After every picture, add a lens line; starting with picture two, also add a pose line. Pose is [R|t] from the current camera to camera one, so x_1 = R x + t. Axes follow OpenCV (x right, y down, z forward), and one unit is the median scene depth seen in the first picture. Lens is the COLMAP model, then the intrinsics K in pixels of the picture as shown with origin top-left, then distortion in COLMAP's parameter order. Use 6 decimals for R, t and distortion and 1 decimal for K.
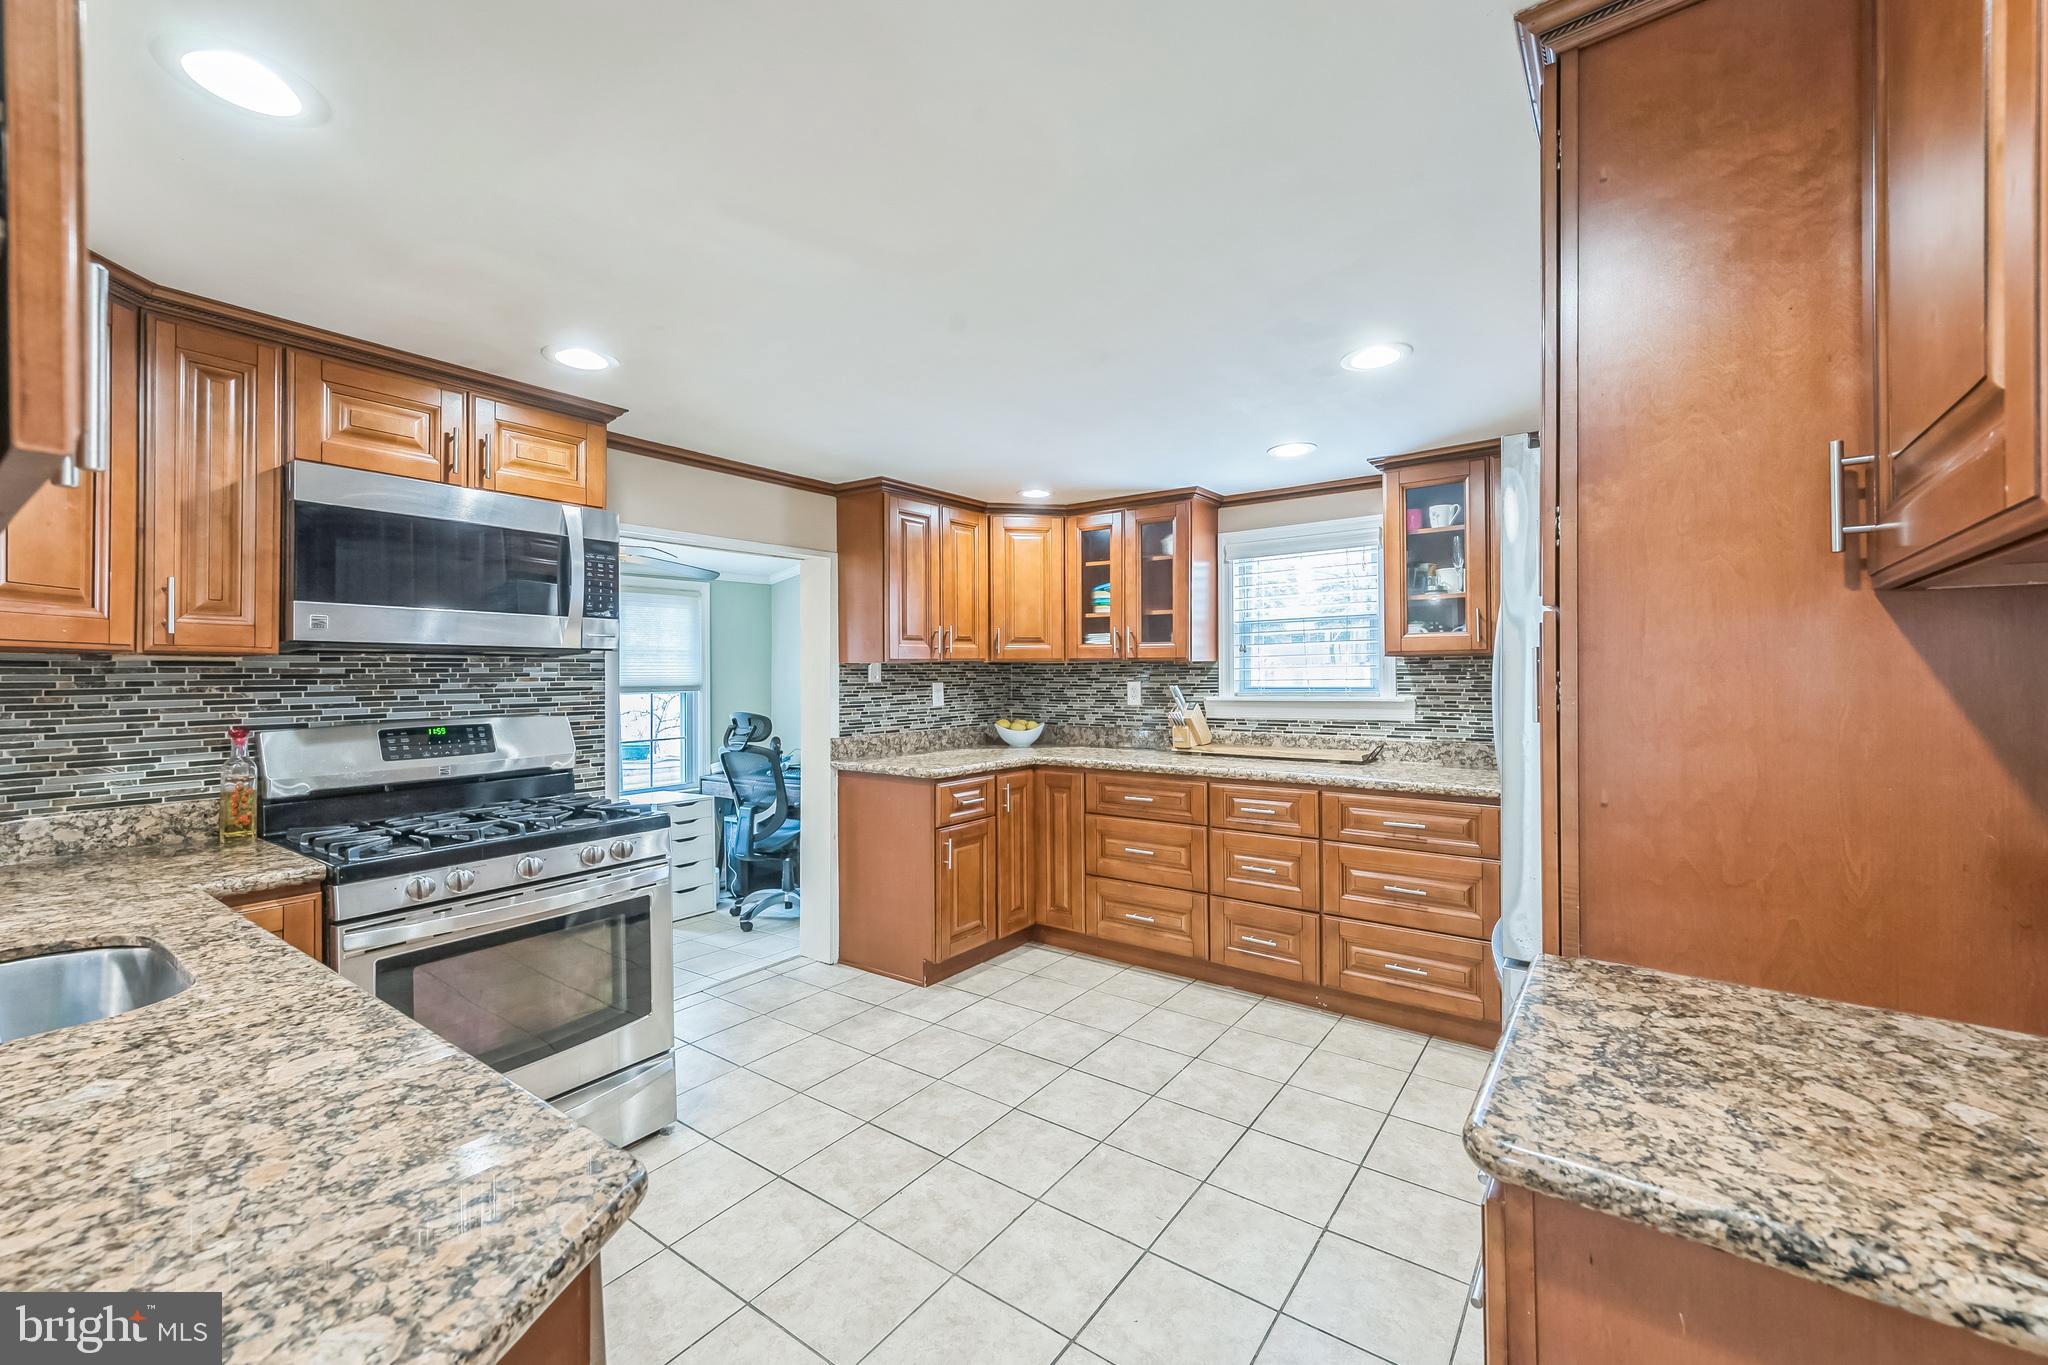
lens RADIAL K [[816.2, 0, 1028.9], [0, 816.2, 672.1], [0, 0, 1]] dist [0.004351, 0.000332]
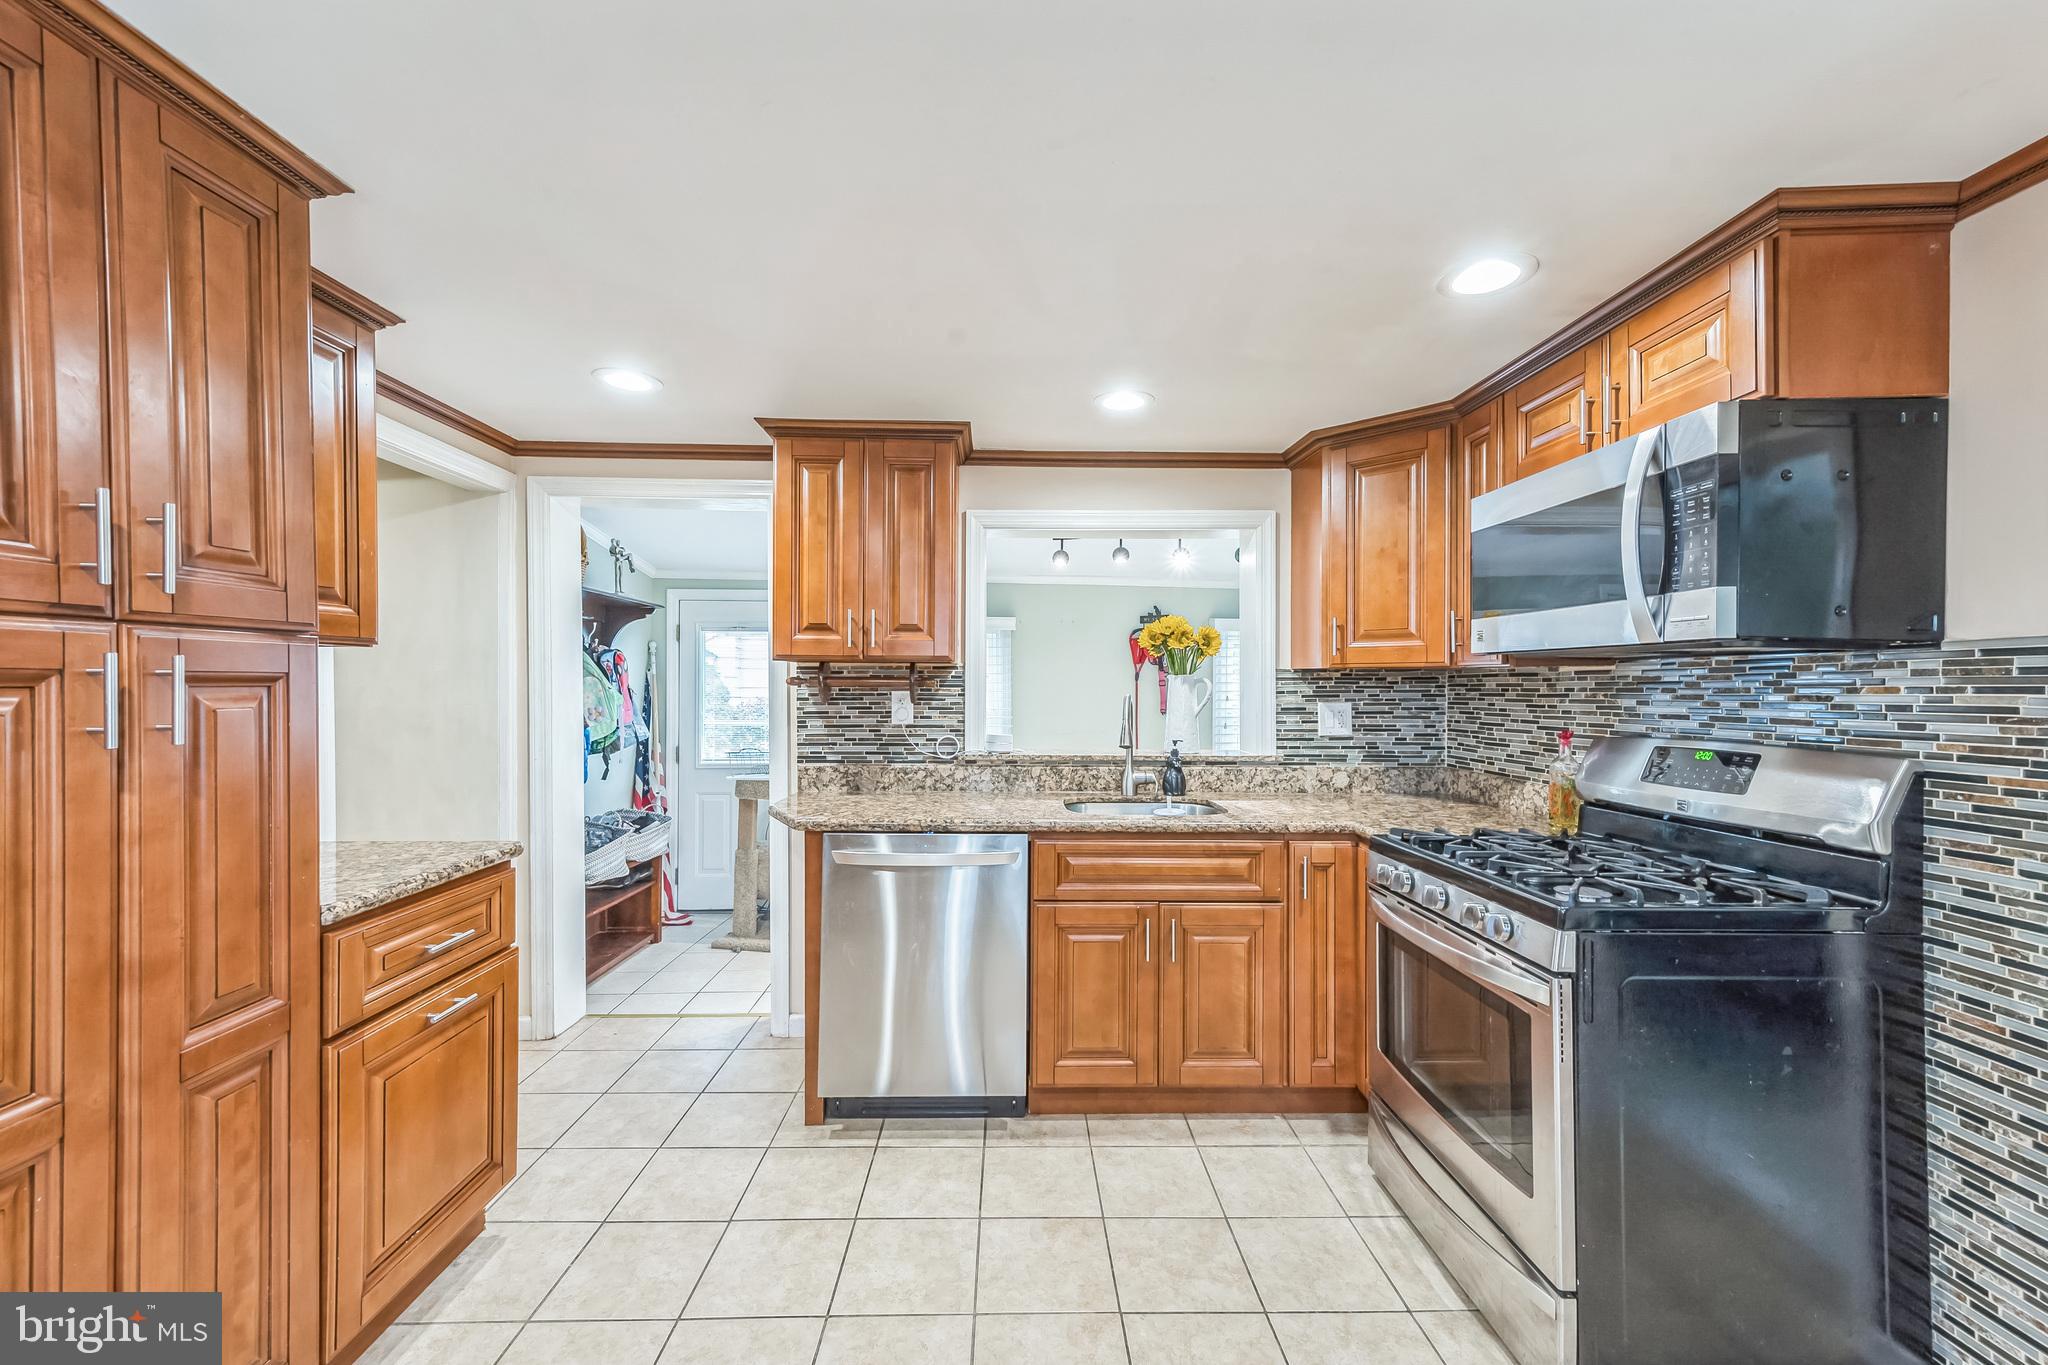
lens RADIAL K [[816.2, 0, 979.5], [0, 816.2, 691.5], [0, 0, 1]] dist [0.004351, 0.000332]
pose [[-0.816129, 0.008501, -0.577807, 0.186883], [0.004537, 0.999955, 0.008302, 0.001537], [0.577852, 0.004154, -0.816131, 0.838886]]
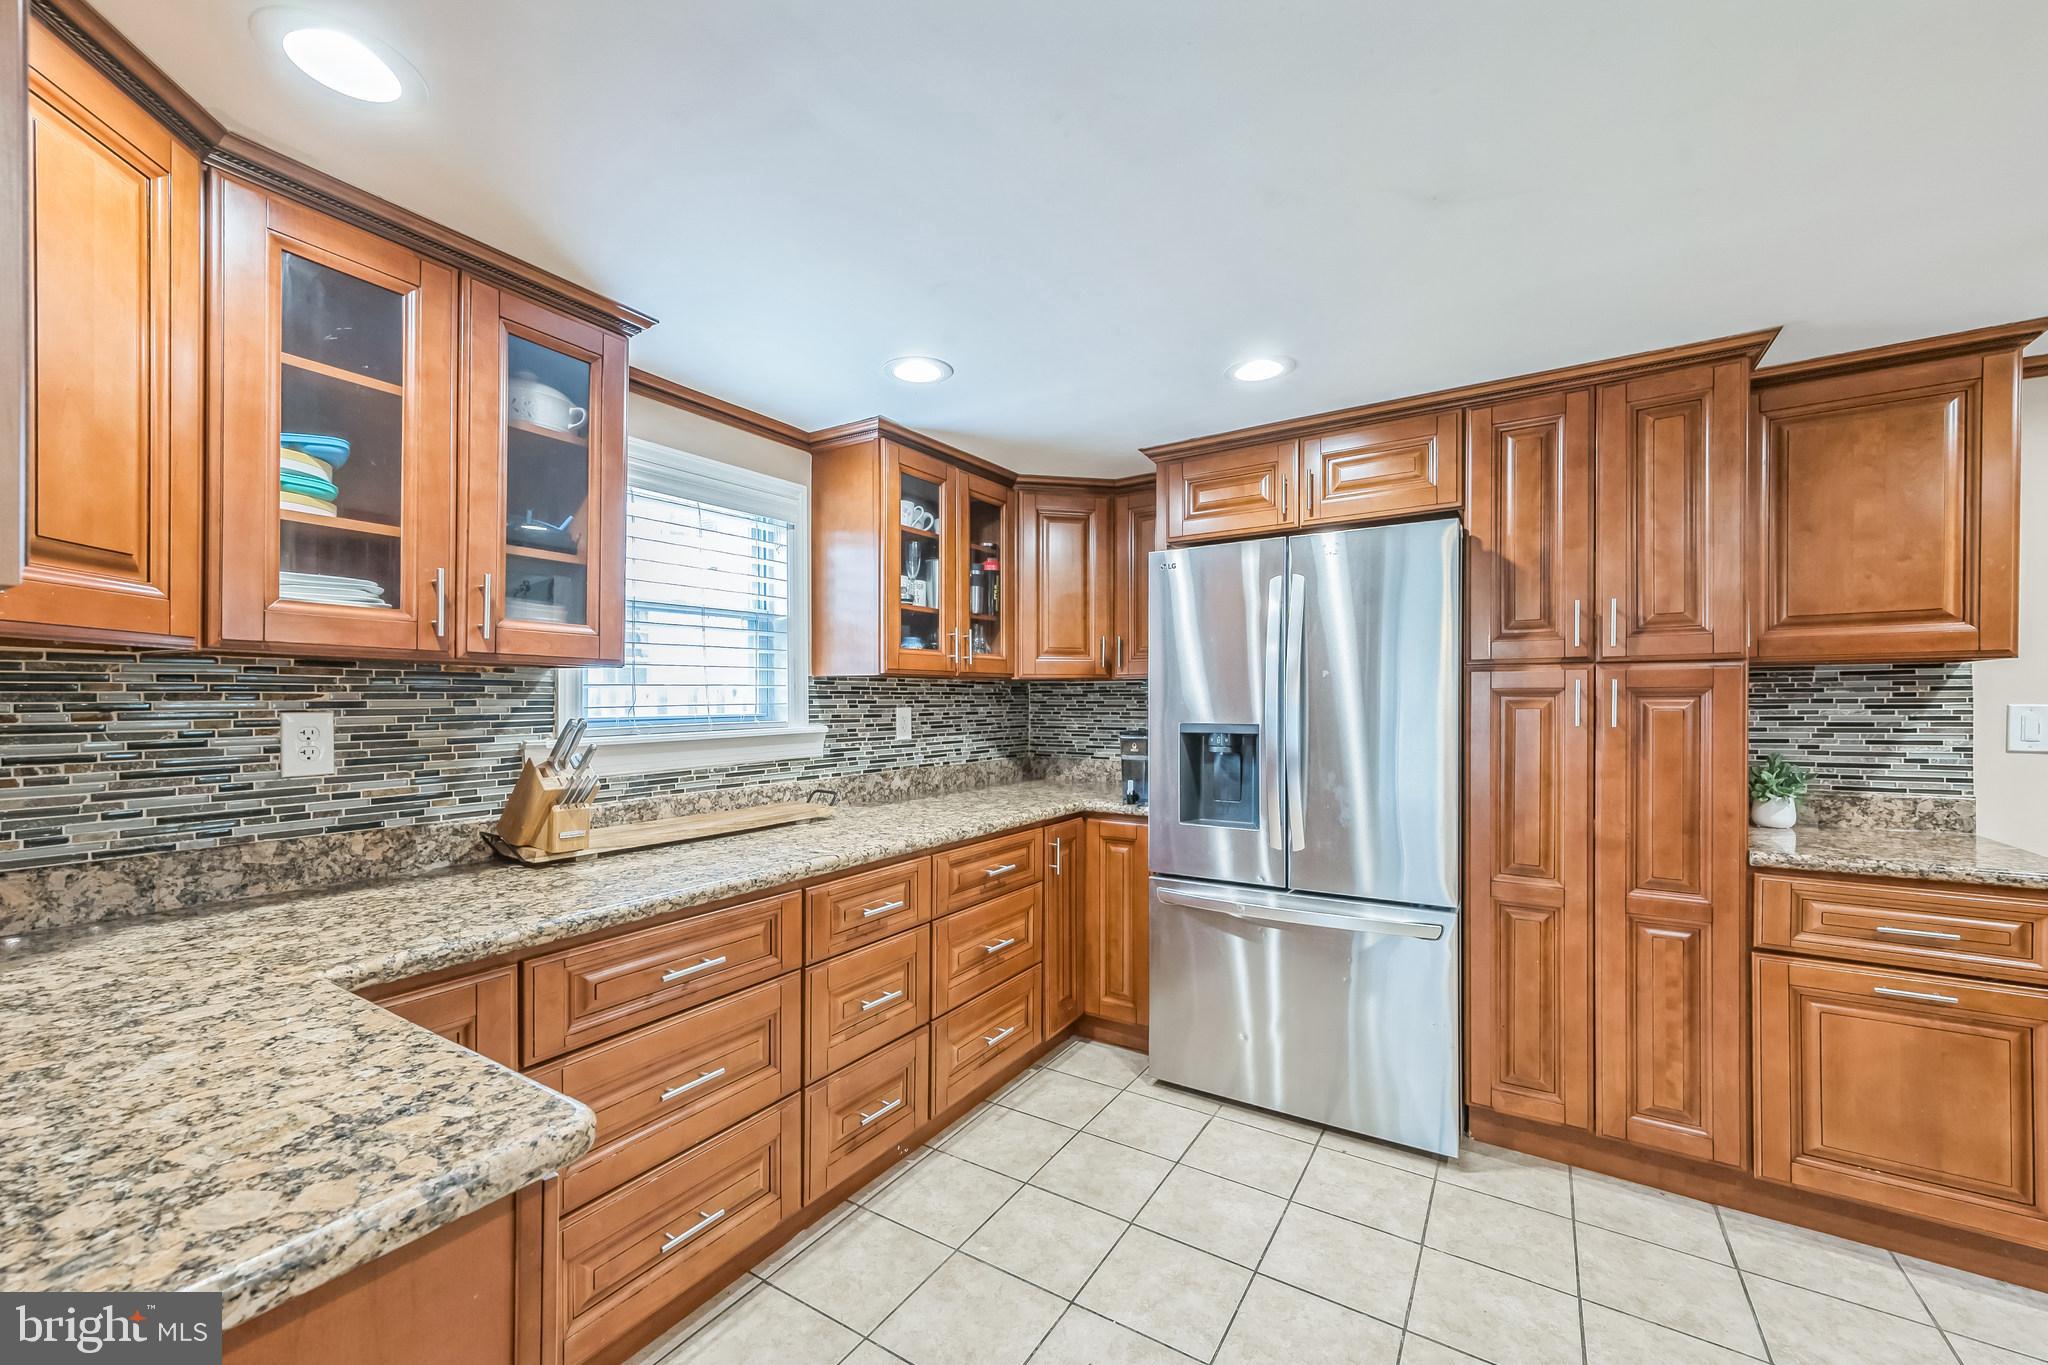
lens RADIAL K [[816.2, 0, 1025.1], [0, 816.2, 698.4], [0, 0, 1]] dist [0.004351, 0.000332]
pose [[-0.079423, 0.005255, 0.996827, -0.341953], [-0.003293, 0.999979, -0.005534, 0.007614], [-0.996836, -0.003722, -0.079404, 0.875690]]
